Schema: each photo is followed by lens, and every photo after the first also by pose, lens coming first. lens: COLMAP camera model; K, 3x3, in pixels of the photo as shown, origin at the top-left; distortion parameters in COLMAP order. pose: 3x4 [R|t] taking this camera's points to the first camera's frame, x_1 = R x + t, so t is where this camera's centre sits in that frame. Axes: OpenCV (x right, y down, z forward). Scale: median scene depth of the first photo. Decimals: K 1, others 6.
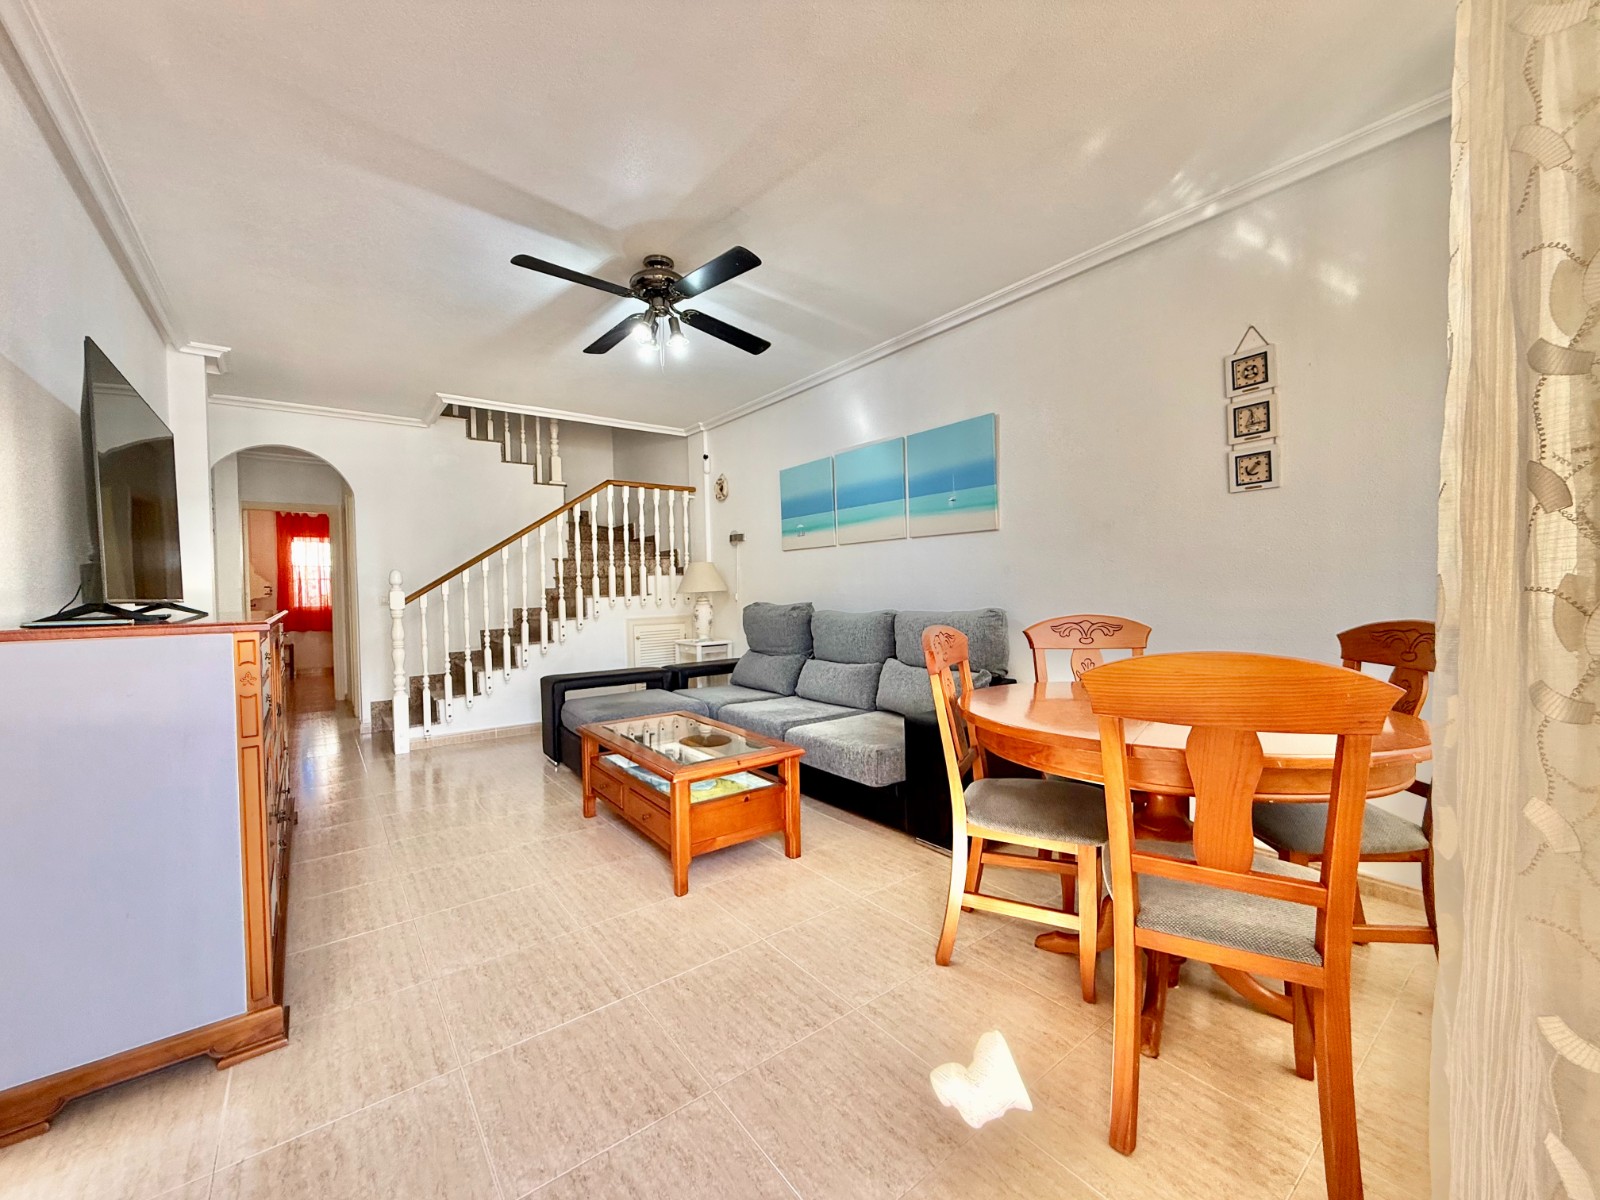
lens RADIAL K [[633.5, 0, 801.7], [0, 633.5, 600.4], [0, 0, 1]] dist [0.000190, 0.000097]
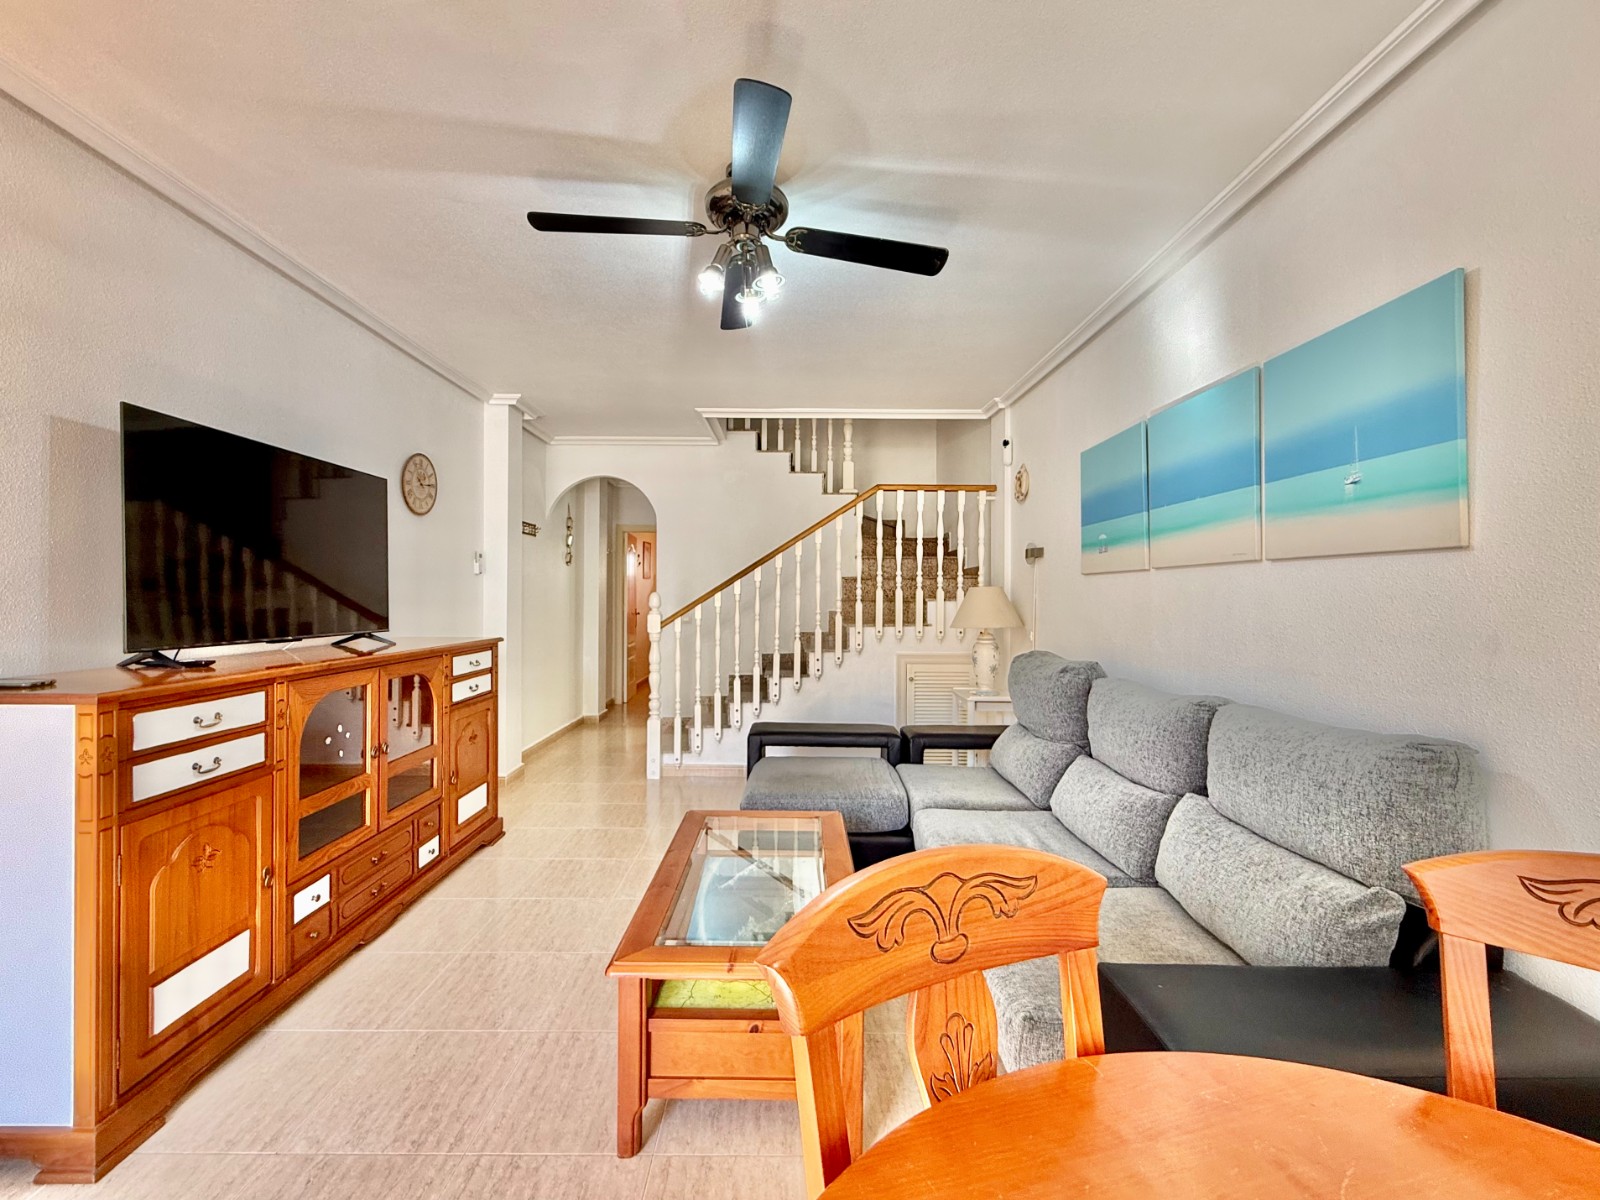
lens RADIAL K [[676.5, 0, 793.5], [0, 676.5, 599.5], [0, 0, 1]] dist [-0.000135, -0.000309]
pose [[0.796038, 0.029026, -0.604550, 0.140835], [-0.035530, 0.999368, 0.001198, -0.038313], [0.604203, 0.020526, 0.796566, 0.236936]]
